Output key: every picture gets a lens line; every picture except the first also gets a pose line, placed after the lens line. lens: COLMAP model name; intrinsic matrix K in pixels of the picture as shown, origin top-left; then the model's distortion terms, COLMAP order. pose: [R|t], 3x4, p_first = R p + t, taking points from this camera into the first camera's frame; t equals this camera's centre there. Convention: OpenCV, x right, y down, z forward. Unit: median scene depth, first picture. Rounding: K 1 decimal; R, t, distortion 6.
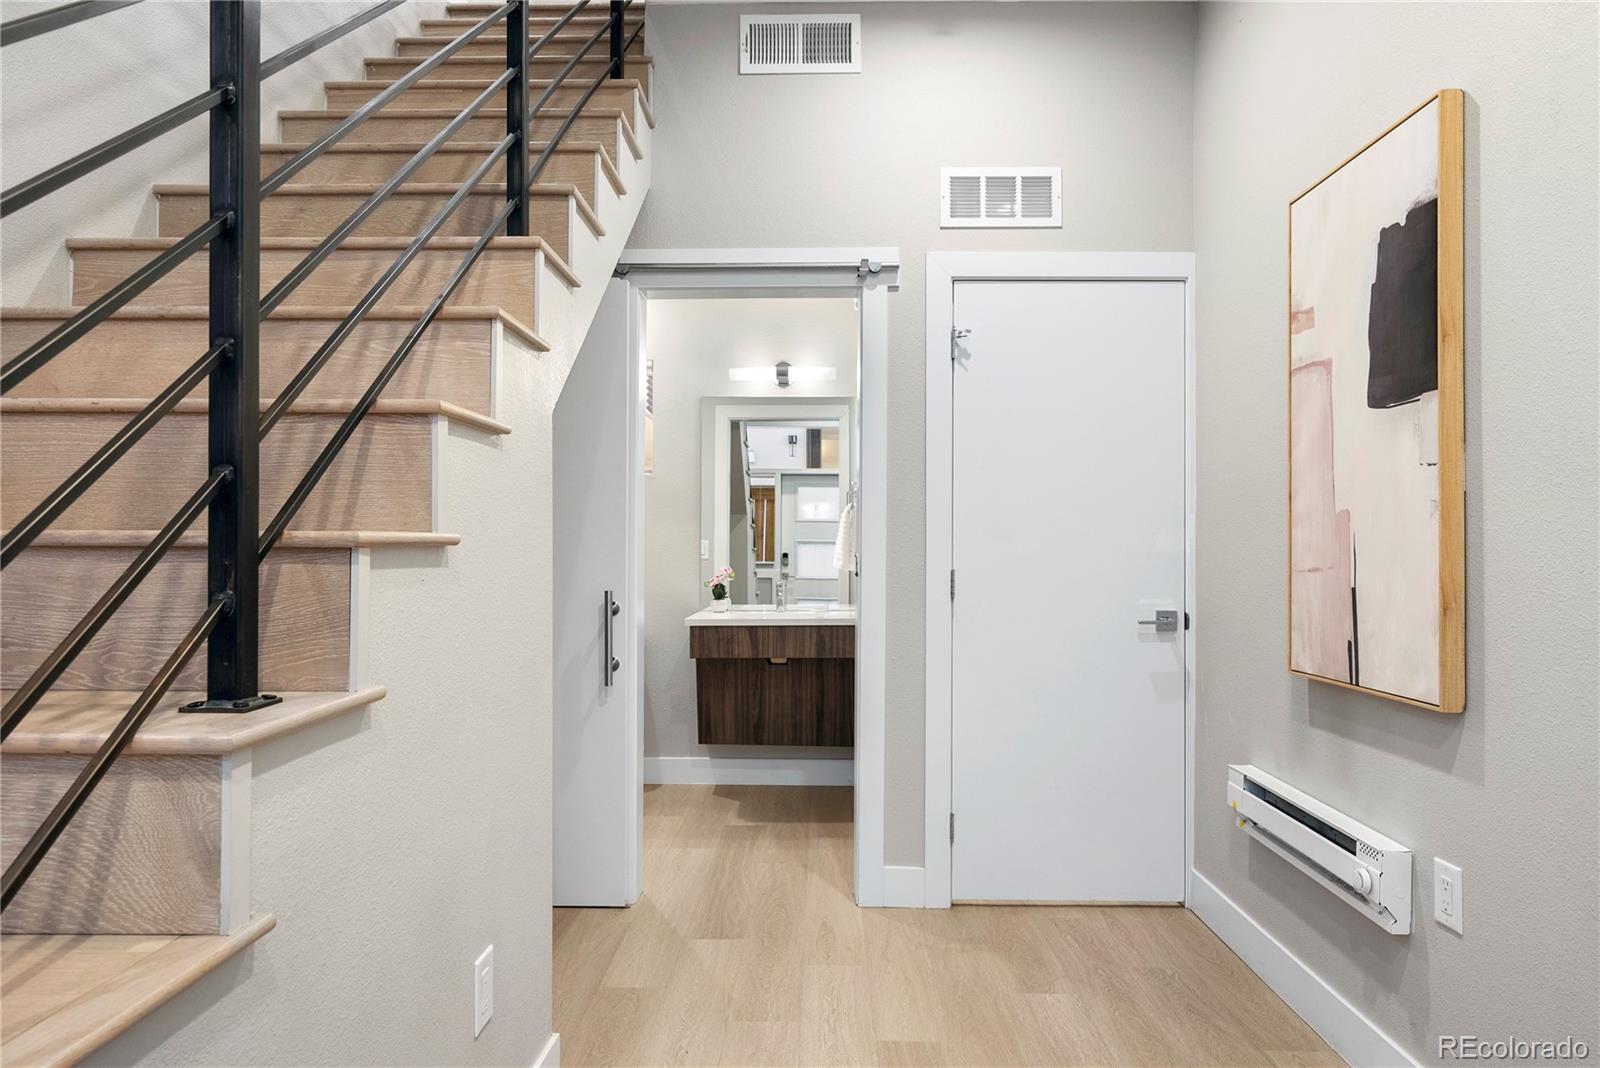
lens RADIAL K [[1028.6, 0, 811.8], [0, 1028.6, 537.1], [0, 0, 1]] dist [0.013320, -0.009069]
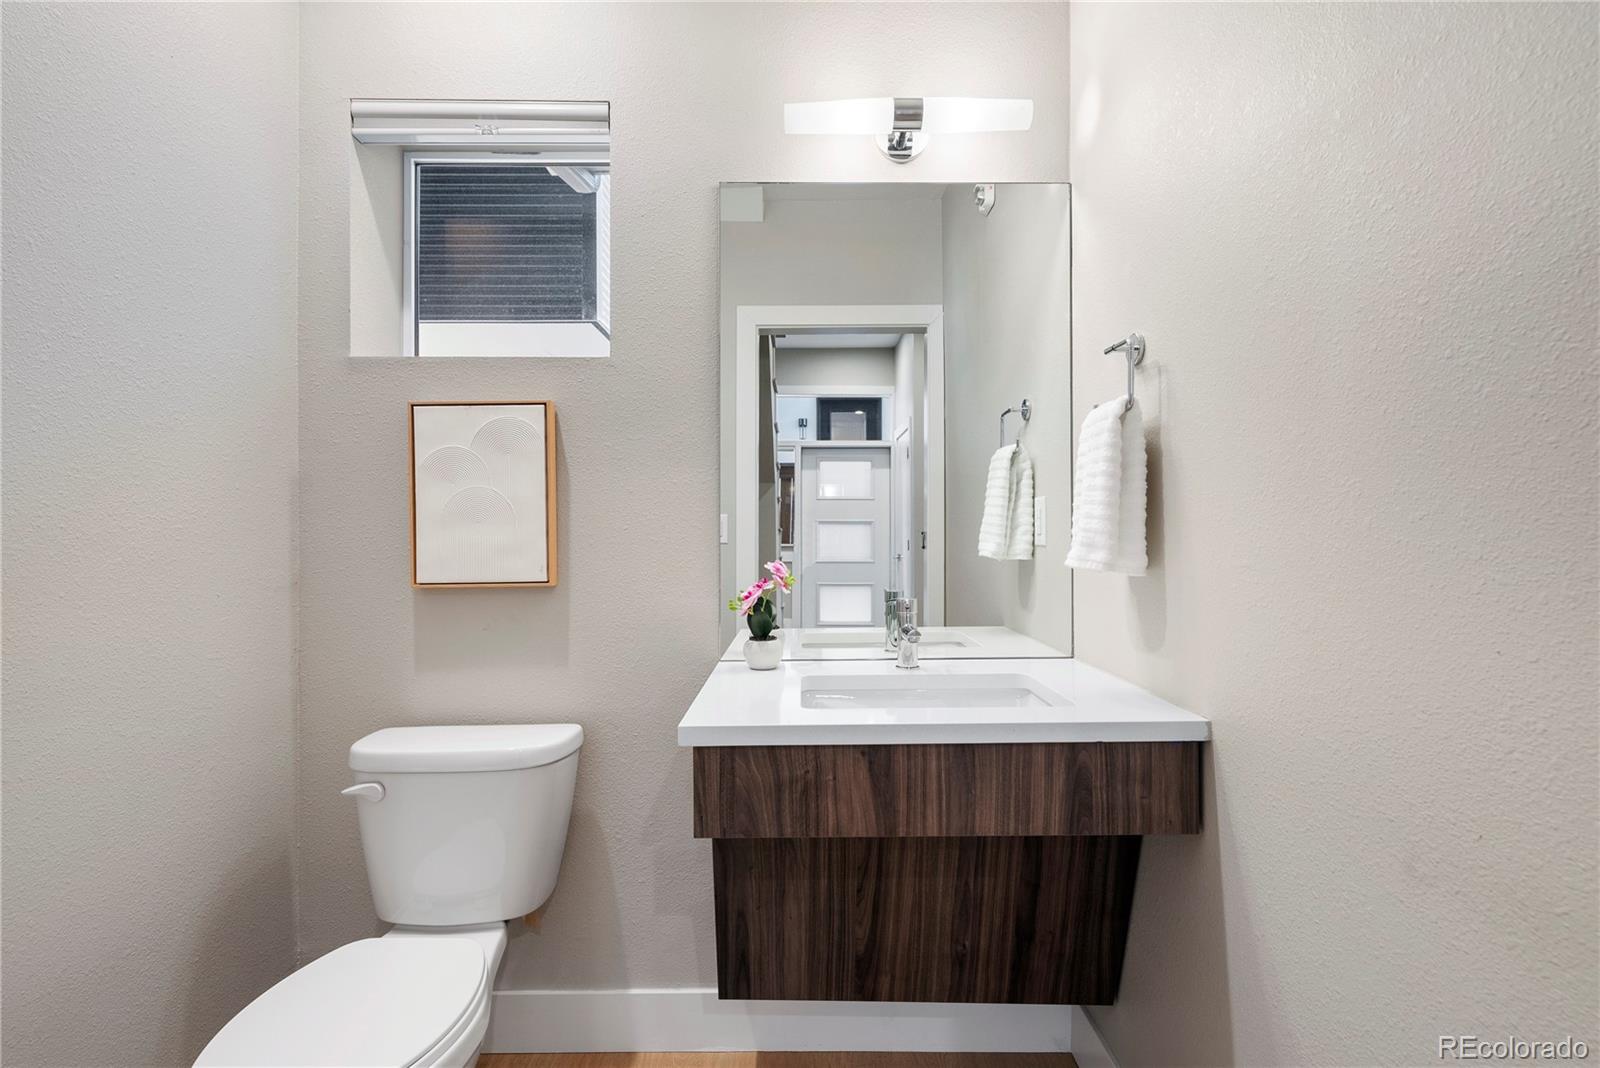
lens RADIAL K [[551.3, 0, 786.8], [0, 551.3, 538.3], [0, 0, 1]] dist [0.000535, -0.000016]
pose [[0.999524, -0.005791, 0.030295, -0.095111], [0.005130, 0.999748, 0.021844, 0.013980], [-0.030414, -0.021678, 0.999302, 0.839172]]
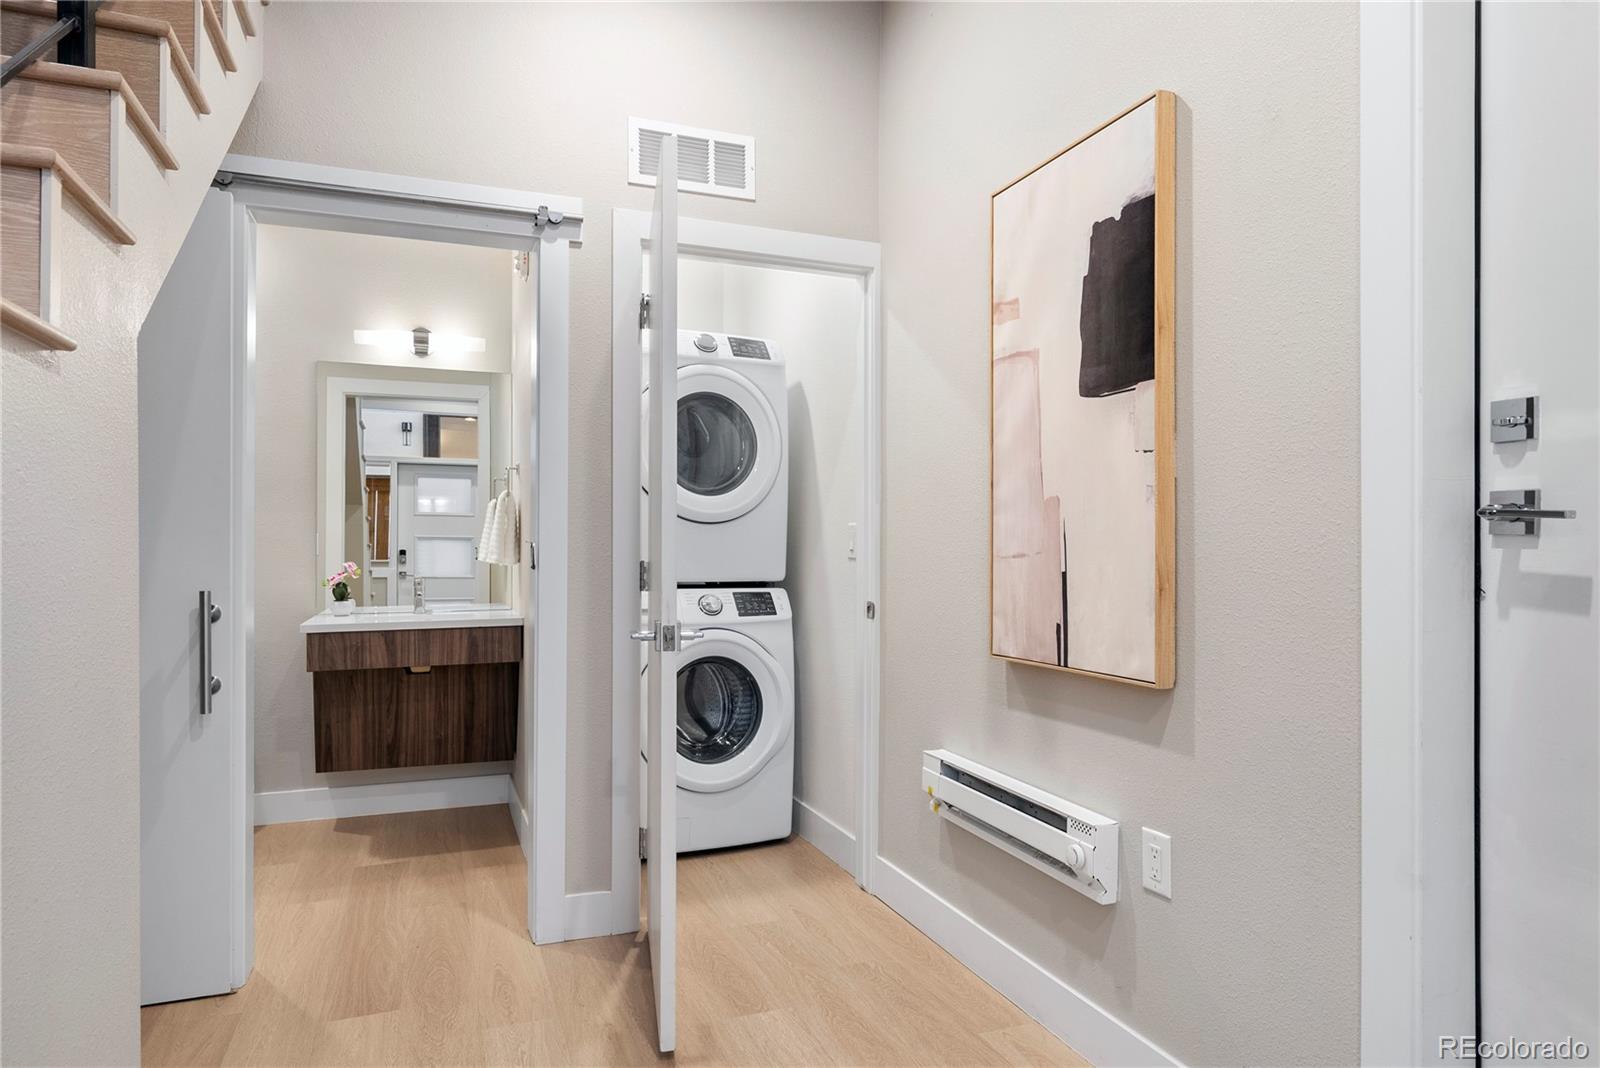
lens RADIAL K [[964.9, 0, 794.4], [0, 964.9, 548.9], [0, 0, 1]] dist [0.004938, -0.000400]
pose [[0.923284, -0.001577, 0.384114, -0.055718], [-0.001814, 0.999963, 0.008465, 0.011204], [-0.384113, -0.008513, 0.923247, 0.130999]]
